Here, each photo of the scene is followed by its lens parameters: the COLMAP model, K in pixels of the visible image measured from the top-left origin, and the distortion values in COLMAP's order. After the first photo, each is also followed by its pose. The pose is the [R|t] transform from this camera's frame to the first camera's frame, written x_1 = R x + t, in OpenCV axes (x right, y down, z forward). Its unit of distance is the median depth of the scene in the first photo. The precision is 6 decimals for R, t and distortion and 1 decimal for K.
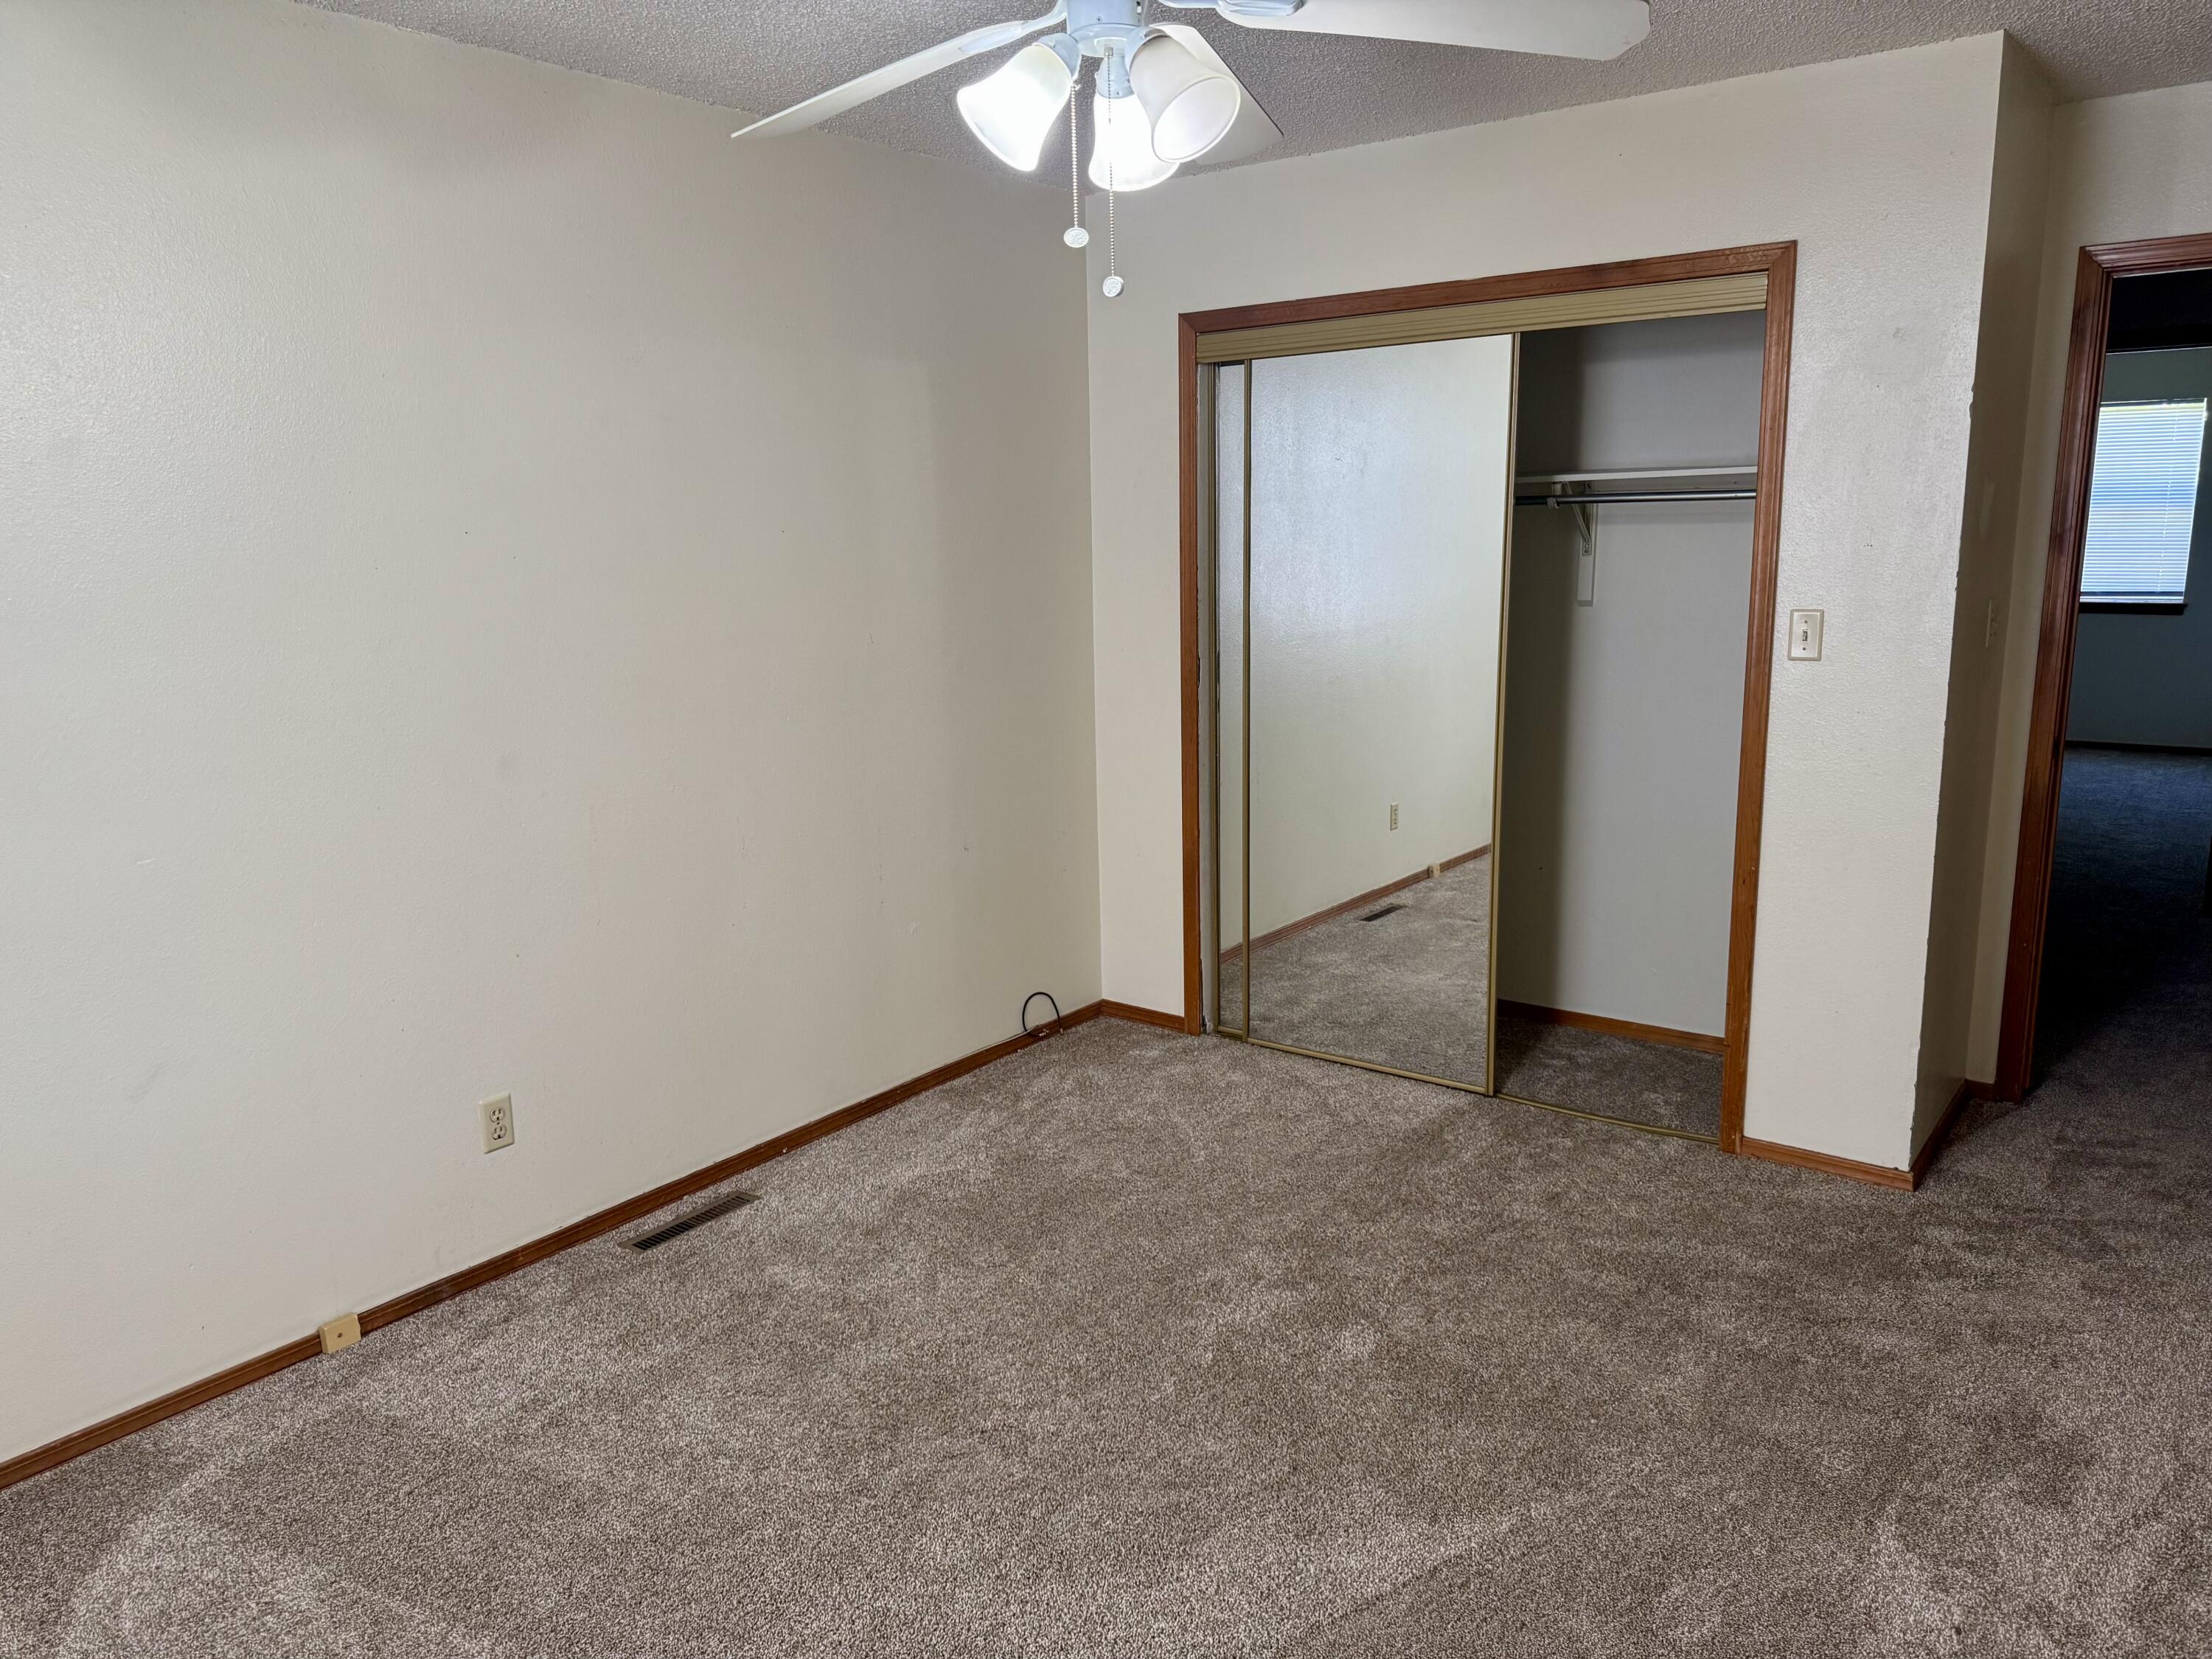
lens RADIAL K [[1556.3, 0, 1106.1], [0, 1556.3, 829.7], [0, 0, 1]] dist [-0.002299, -0.000779]
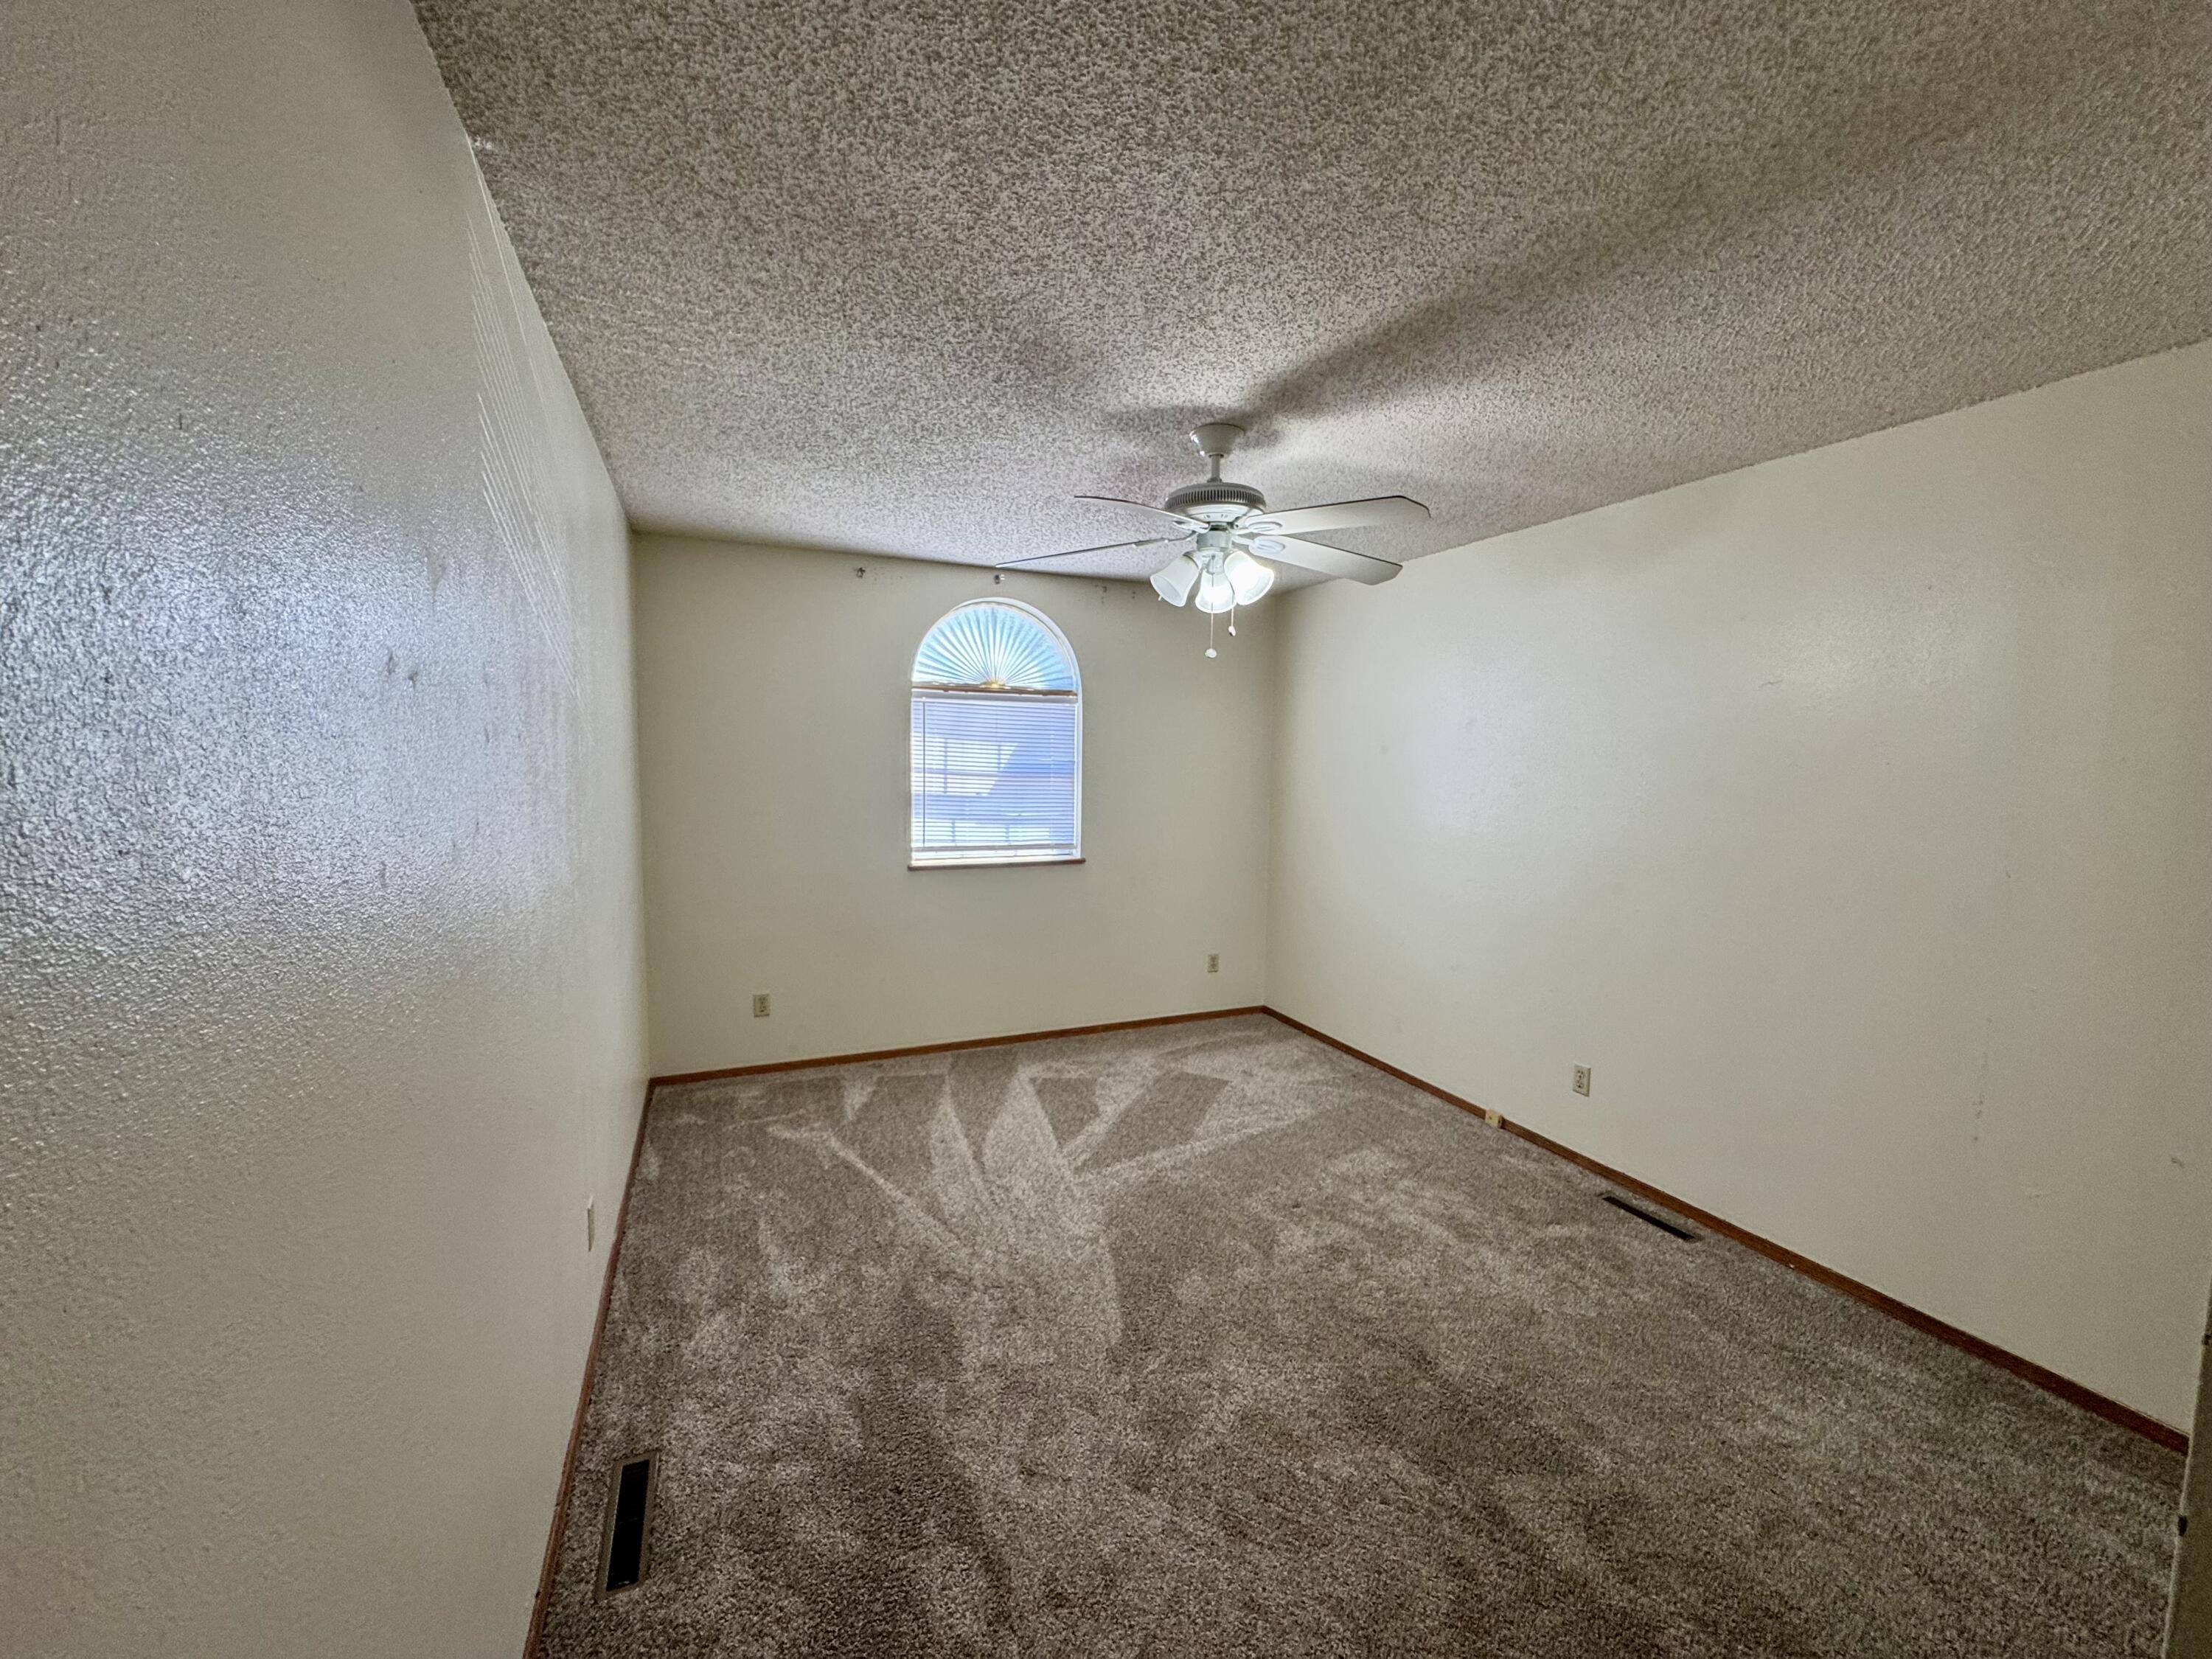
lens RADIAL K [[883.0, 0, 1106.4], [0, 883.0, 829.3], [0, 0, 1]] dist [-0.004798, 0.000103]
pose [[-0.486028, 0.087218, -0.869581, 0.738667], [-0.170170, 0.966519, 0.192052, -0.193329], [0.857216, 0.241319, -0.454913, 0.923128]]
